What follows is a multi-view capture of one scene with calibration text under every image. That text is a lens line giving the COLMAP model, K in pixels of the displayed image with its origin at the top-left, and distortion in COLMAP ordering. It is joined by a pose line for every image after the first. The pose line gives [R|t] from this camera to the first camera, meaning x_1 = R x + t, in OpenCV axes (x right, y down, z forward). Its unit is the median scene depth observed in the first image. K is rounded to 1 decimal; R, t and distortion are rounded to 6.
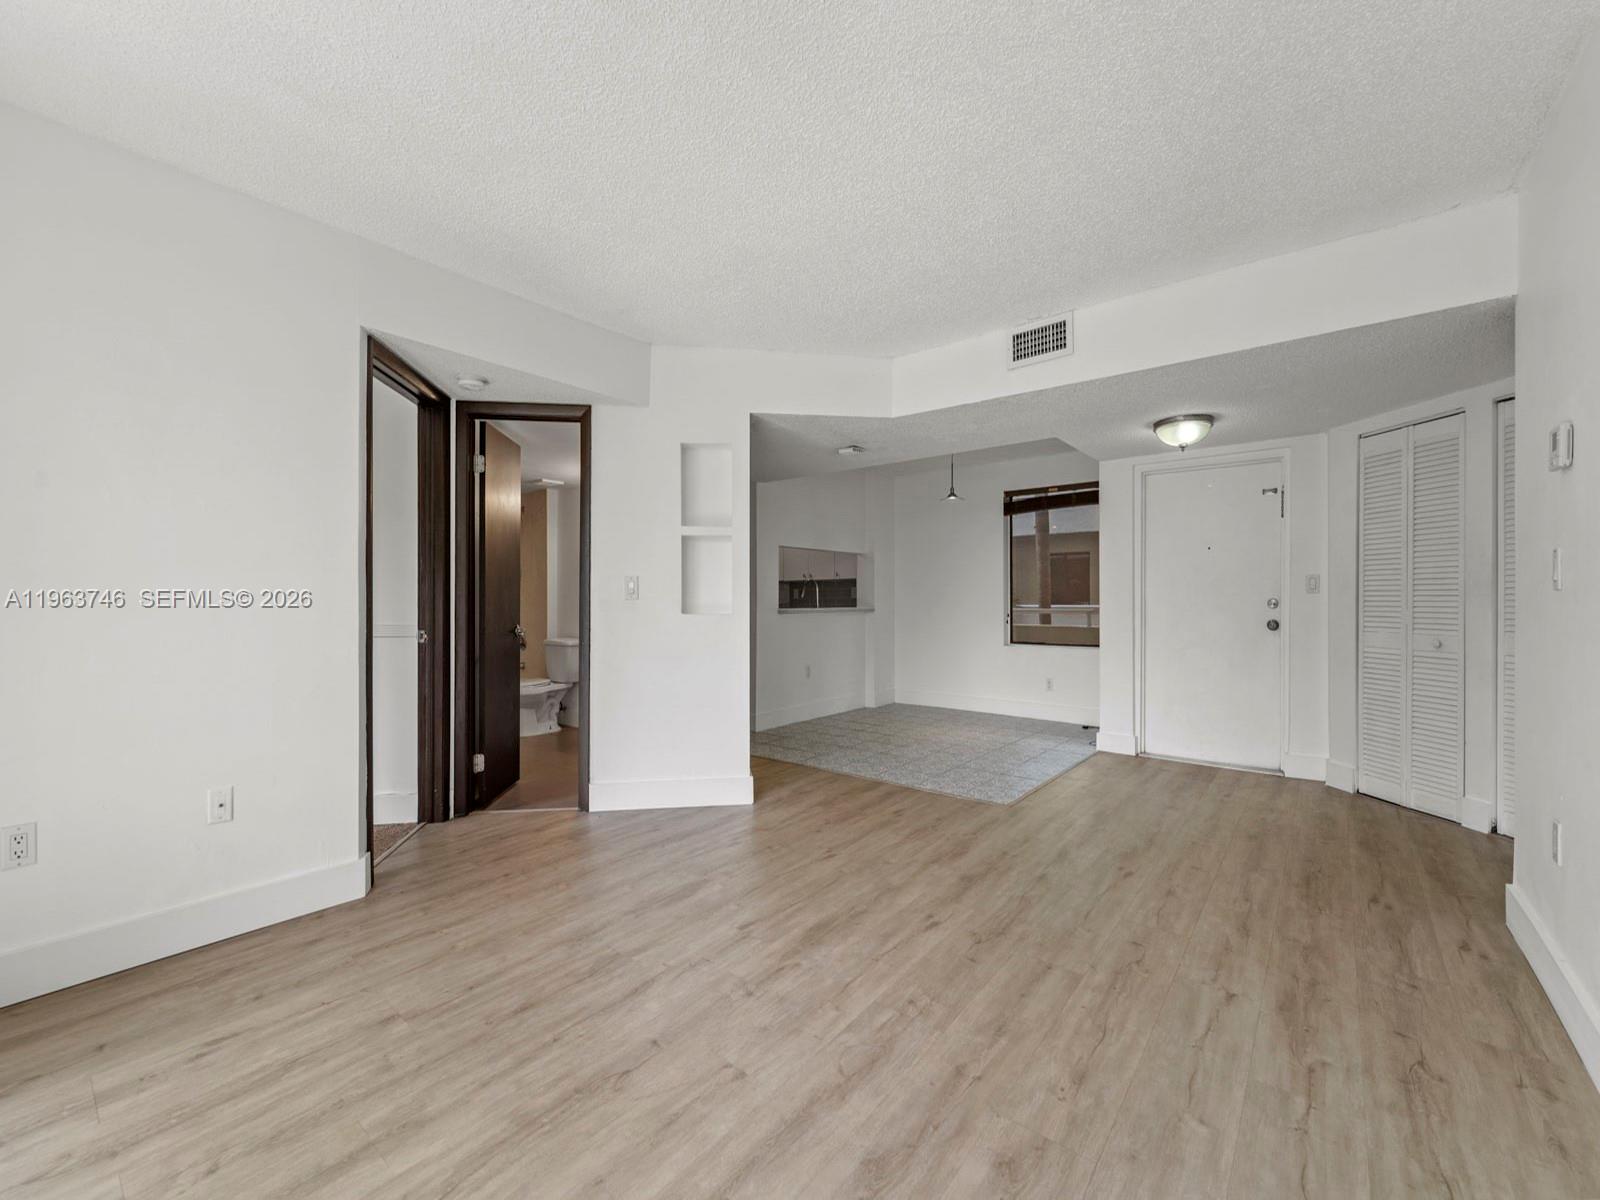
lens RADIAL K [[657.4, 0, 794.5], [0, 657.4, 610.7], [0, 0, 1]] dist [0.000501, -0.000751]
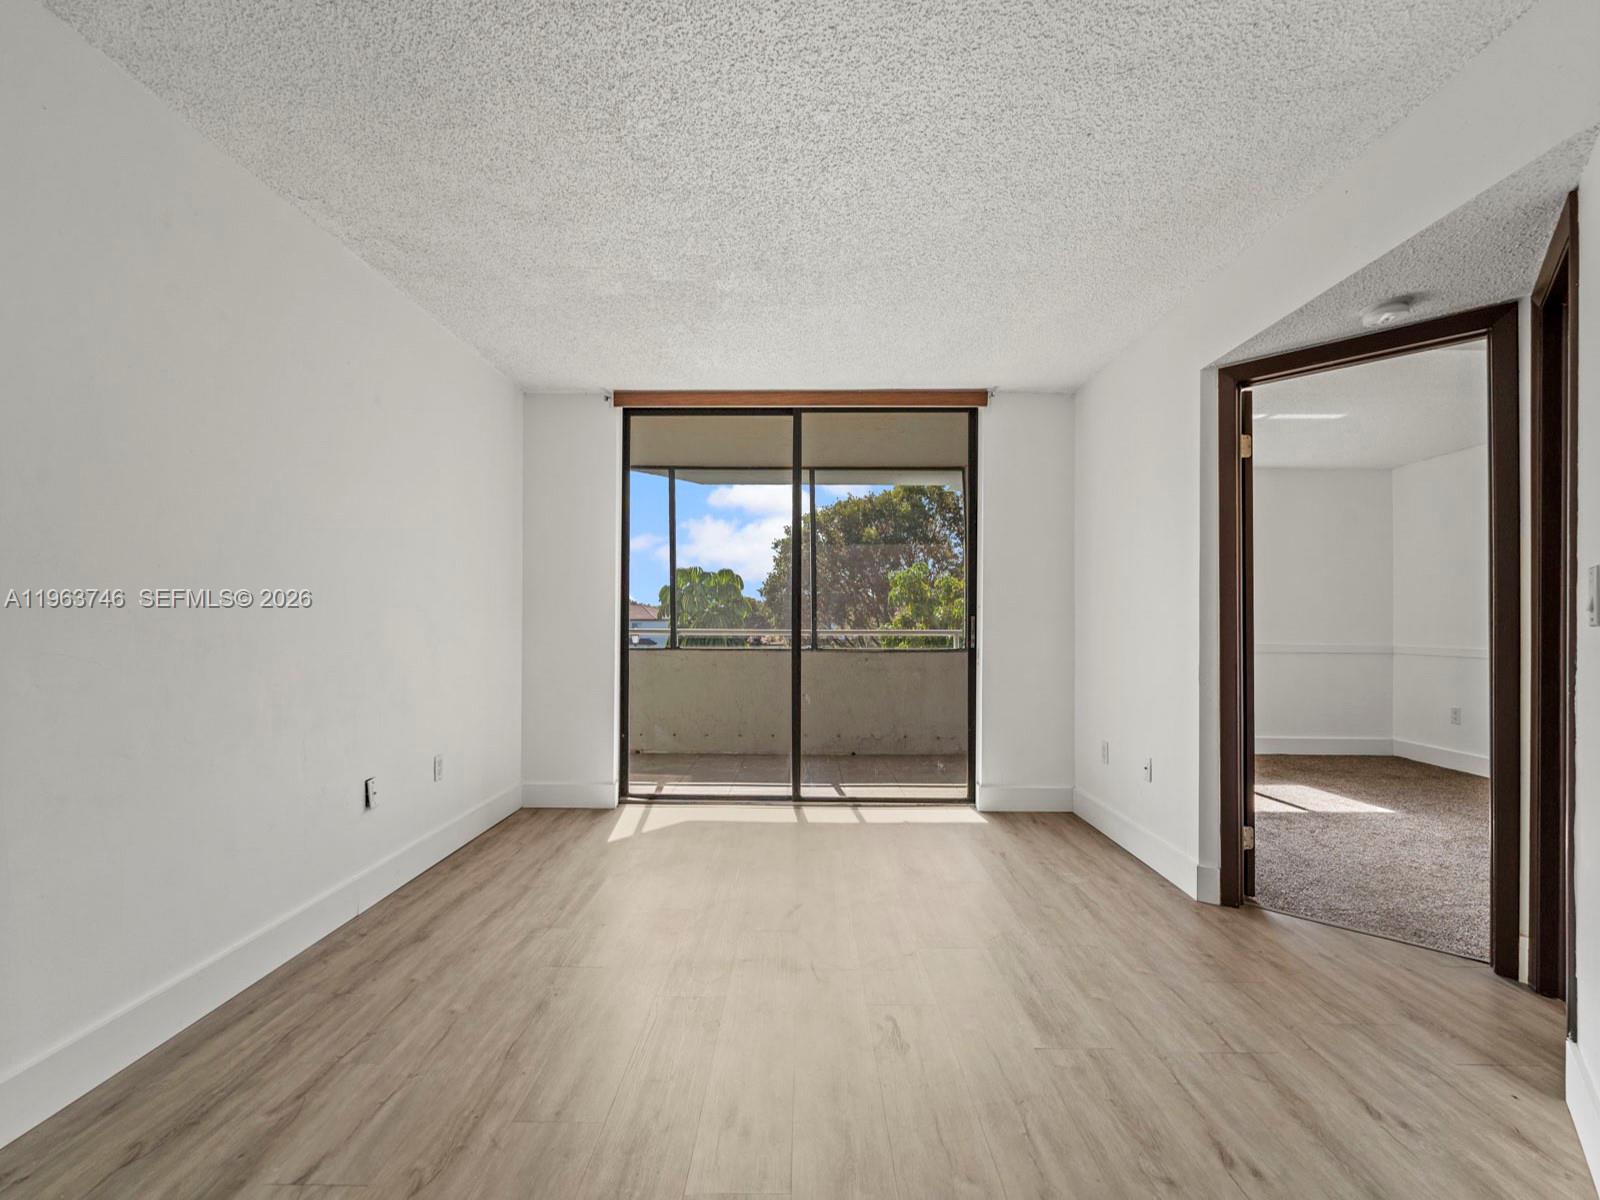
lens RADIAL K [[657.4, 0, 794.5], [0, 657.4, 610.7], [0, 0, 1]] dist [0.000501, -0.000751]
pose [[-0.784338, -0.014928, -0.620154, 0.608885], [-0.017038, 0.999852, -0.002519, -0.027141], [0.620100, 0.008591, -0.784476, 1.639281]]
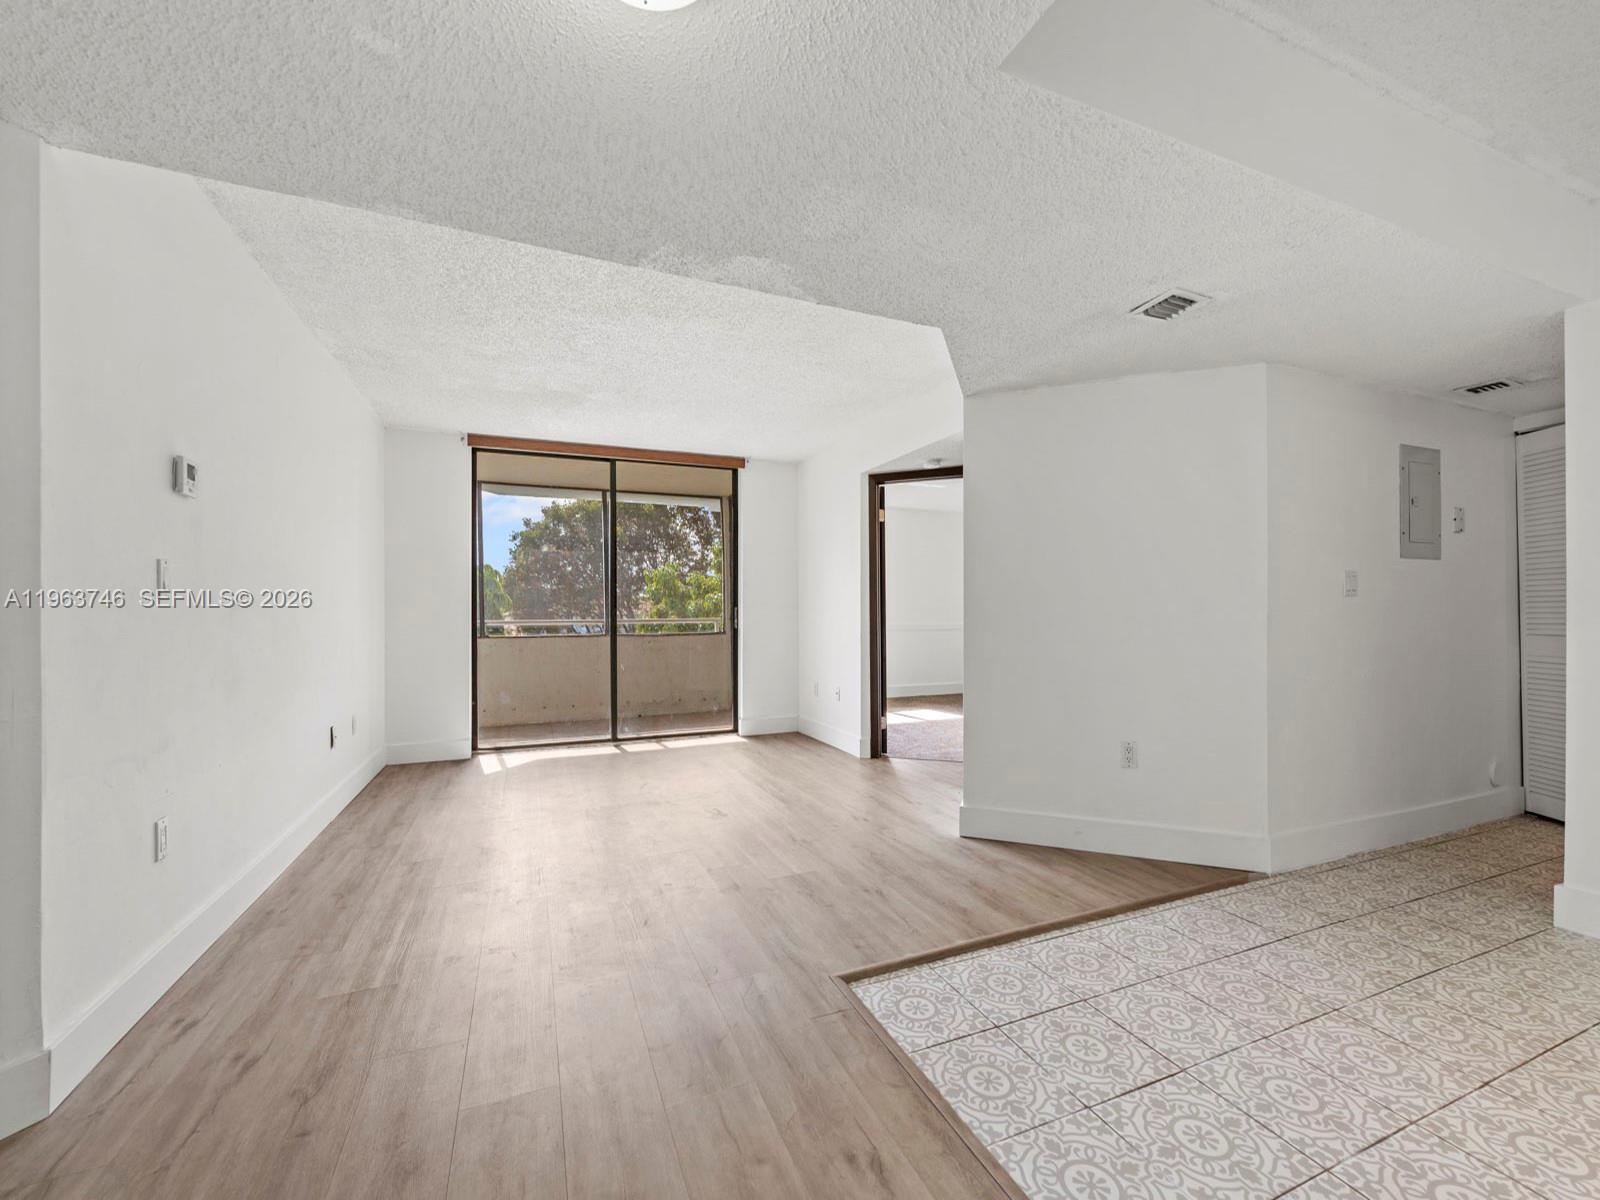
lens RADIAL K [[657.4, 0, 794.5], [0, 657.4, 610.7], [0, 0, 1]] dist [0.000501, -0.000751]
pose [[-0.481273, -0.002747, -0.876566, 1.369516], [-0.009206, 0.999956, 0.001922, -0.017937], [0.876522, 0.008995, -0.481277, 2.044730]]
